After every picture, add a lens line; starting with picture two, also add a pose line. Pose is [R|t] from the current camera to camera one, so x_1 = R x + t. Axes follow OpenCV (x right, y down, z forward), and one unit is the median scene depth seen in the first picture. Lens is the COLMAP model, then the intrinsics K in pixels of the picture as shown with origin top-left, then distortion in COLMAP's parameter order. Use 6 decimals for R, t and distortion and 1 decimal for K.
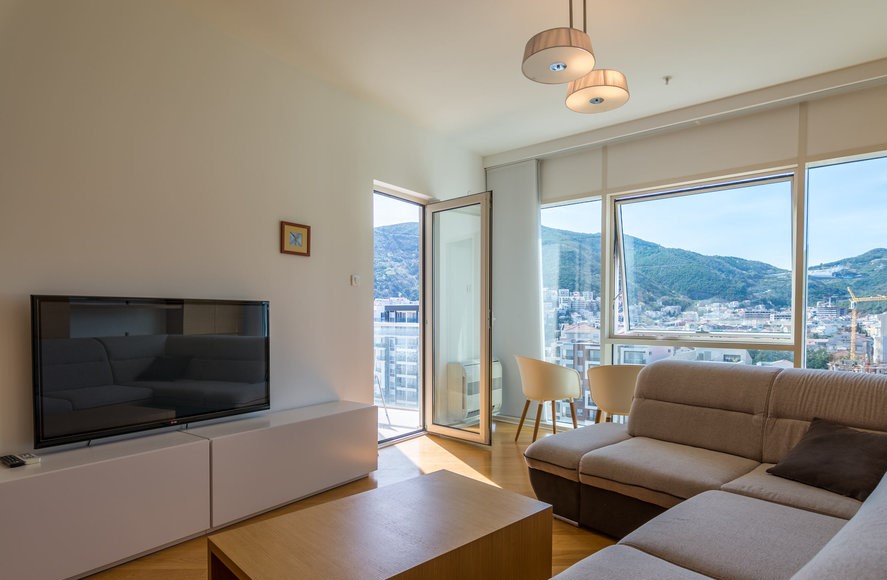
lens RADIAL K [[516.1, 0, 481.3], [0, 516.1, 330.1], [0, 0, 1]] dist [-0.011374, 0.006610]
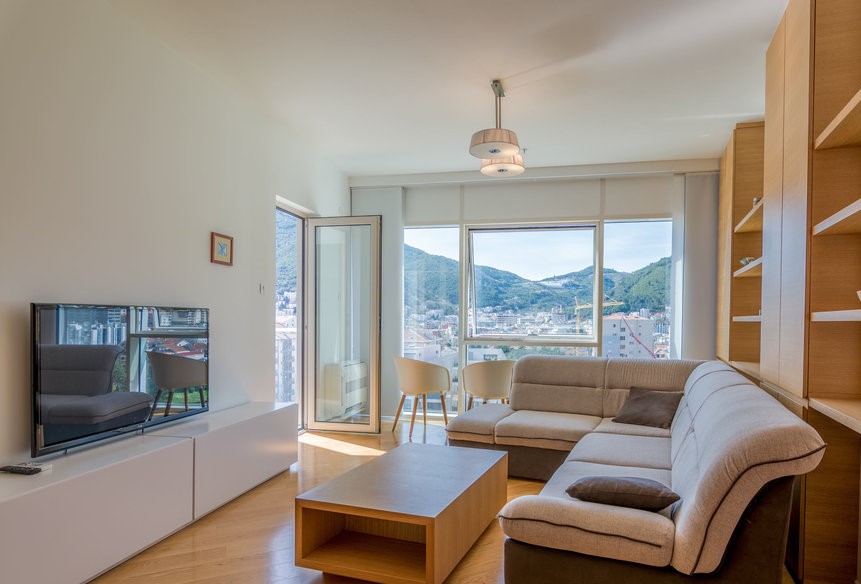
lens RADIAL K [[521.8, 0, 490.5], [0, 521.8, 330.1], [0, 0, 1]] dist [-0.002716, -0.000121]
pose [[0.893319, -0.003586, 0.449409, -0.290916], [0.006250, 0.999971, -0.004445, -0.003236], [-0.449380, 0.006780, 0.893315, -0.164900]]
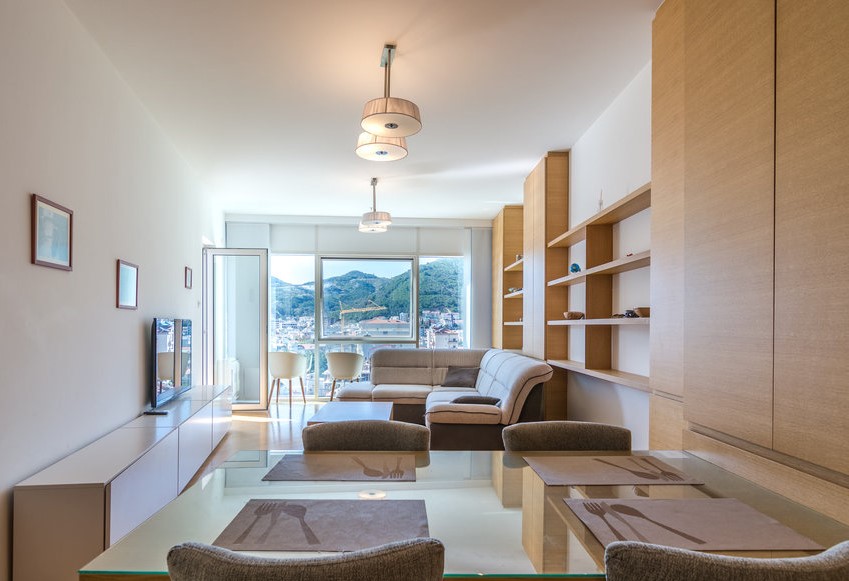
lens RADIAL K [[529.9, 0, 413.6], [0, 529.9, 324.3], [0, 0, 1]] dist [0.003401, -0.000509]
pose [[0.713249, -0.000858, 0.700910, -0.813891], [0.020449, 0.999599, -0.019584, 0.003351], [-0.700613, 0.028301, 0.712980, -0.479157]]
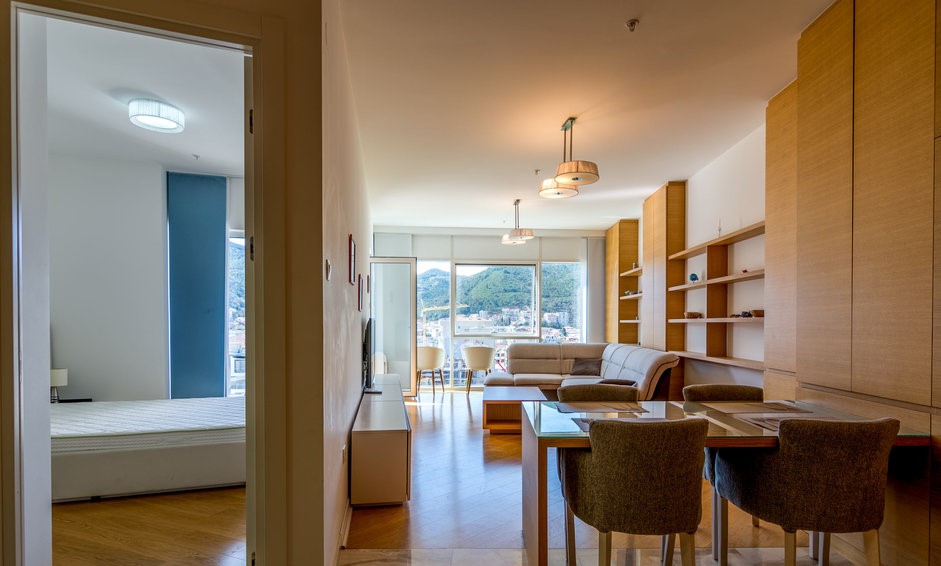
lens RADIAL K [[533.4, 0, 497.3], [0, 533.4, 324.1], [0, 0, 1]] dist [-0.000583, -0.000232]
pose [[0.703645, -0.005301, 0.710531, -1.145743], [0.022866, 0.999623, -0.015187, 0.003488], [-0.710183, 0.026933, 0.703502, -0.542315]]
